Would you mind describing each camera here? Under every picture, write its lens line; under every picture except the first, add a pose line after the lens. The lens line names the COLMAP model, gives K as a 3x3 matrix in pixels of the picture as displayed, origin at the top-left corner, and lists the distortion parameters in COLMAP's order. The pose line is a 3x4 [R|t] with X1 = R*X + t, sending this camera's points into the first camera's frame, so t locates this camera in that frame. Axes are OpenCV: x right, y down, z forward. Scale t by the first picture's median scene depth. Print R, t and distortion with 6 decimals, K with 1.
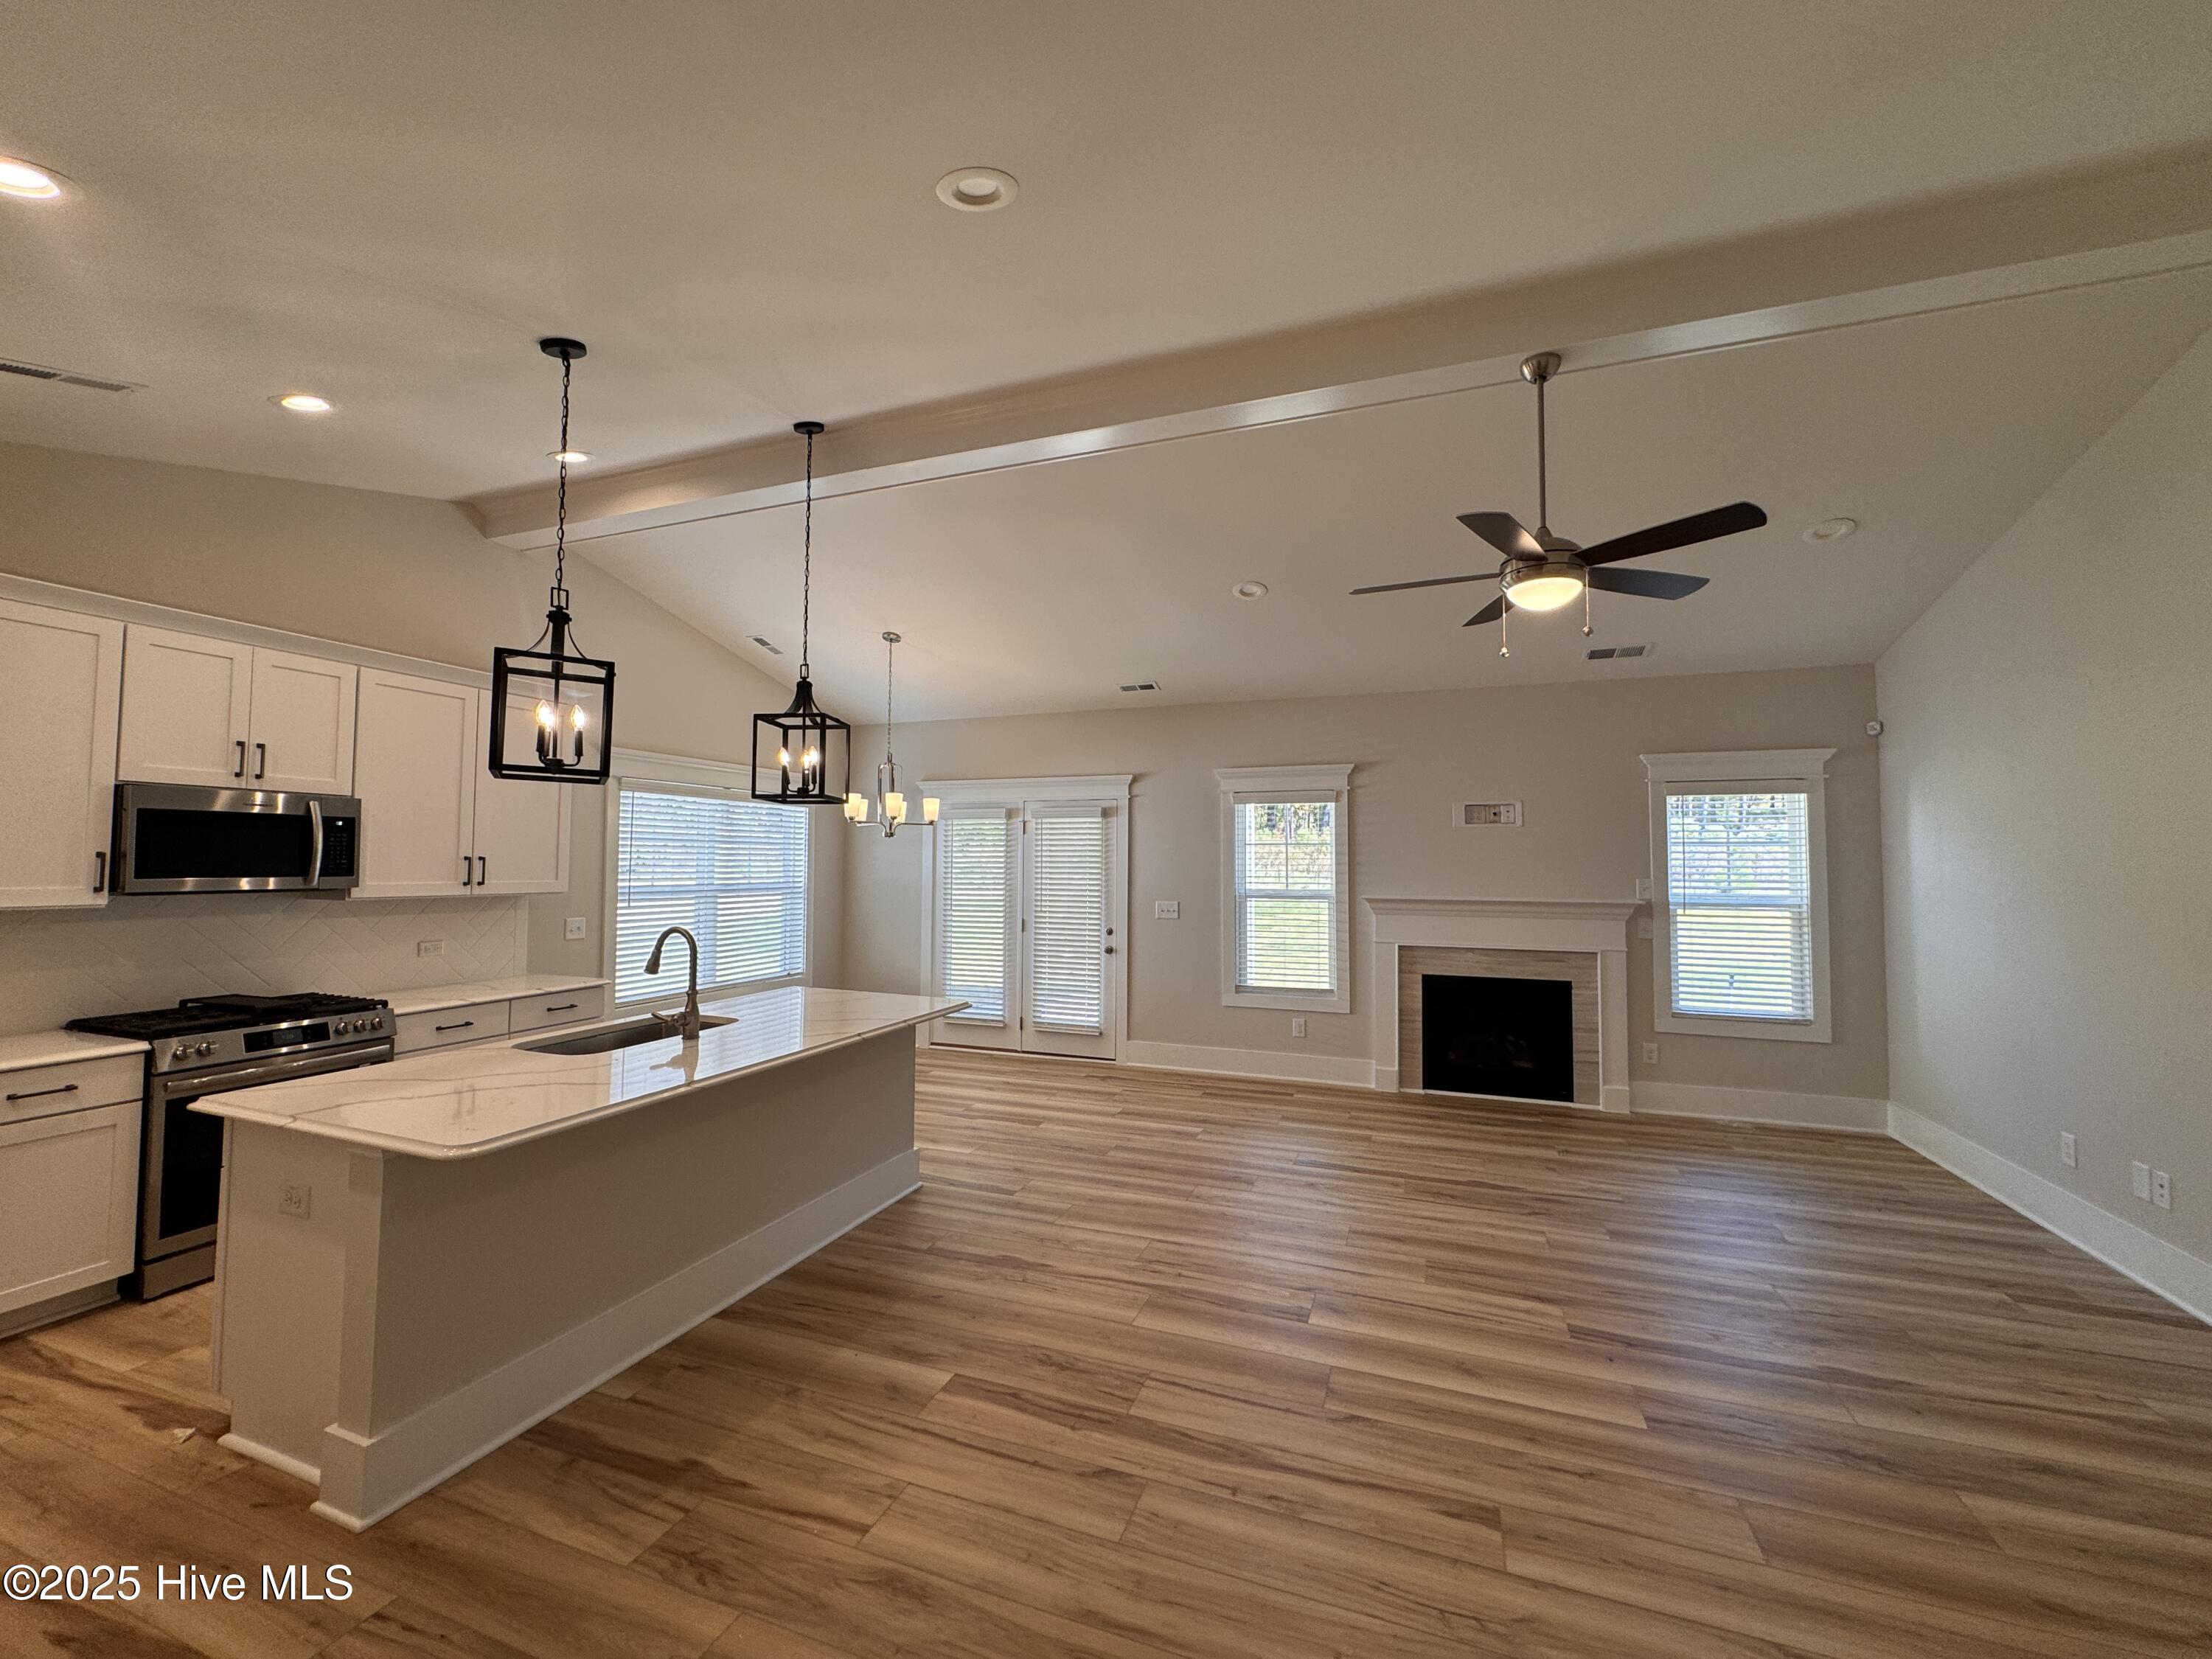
lens RADIAL K [[881.4, 0, 1103.9], [0, 881.4, 826.7], [0, 0, 1]] dist [-0.002233, 0.000107]
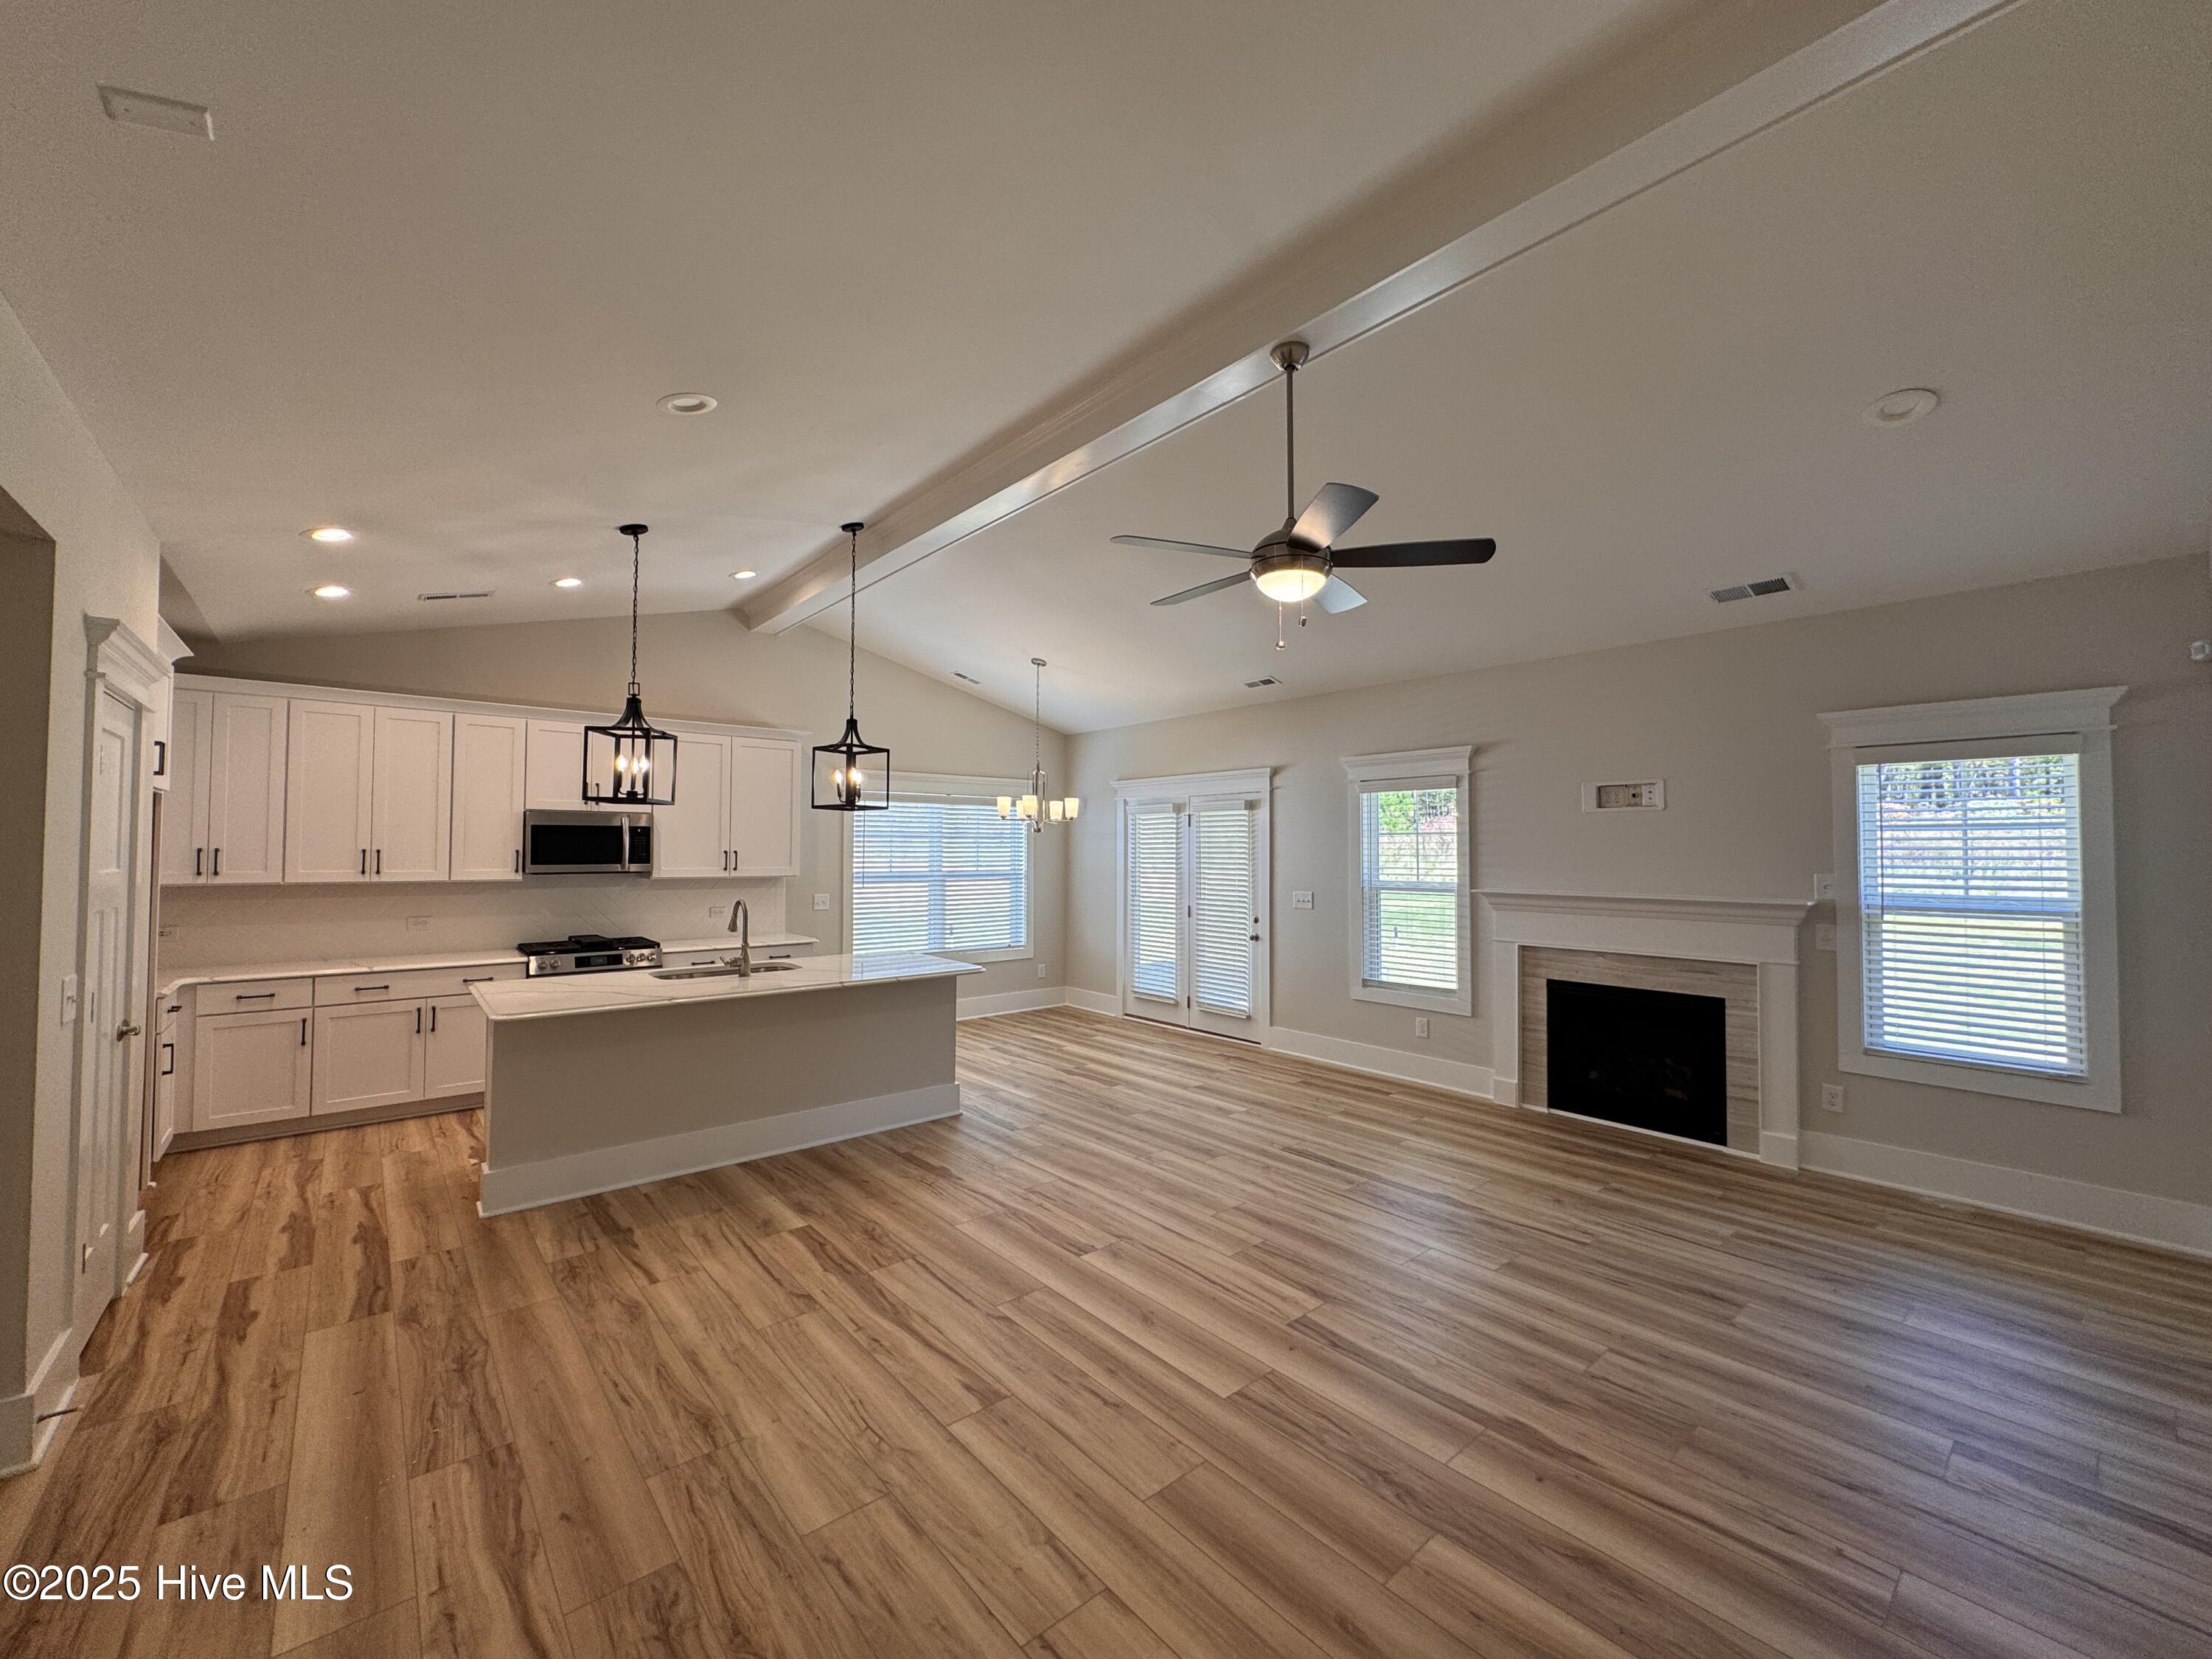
lens RADIAL K [[881.4, 0, 1103.9], [0, 881.4, 826.7], [0, 0, 1]] dist [-0.002233, 0.000107]
pose [[0.873327, -0.016379, -0.486859, 0.500695], [0.022423, 0.999727, 0.006589, -0.001782], [0.486619, -0.016671, 0.873455, 0.014047]]
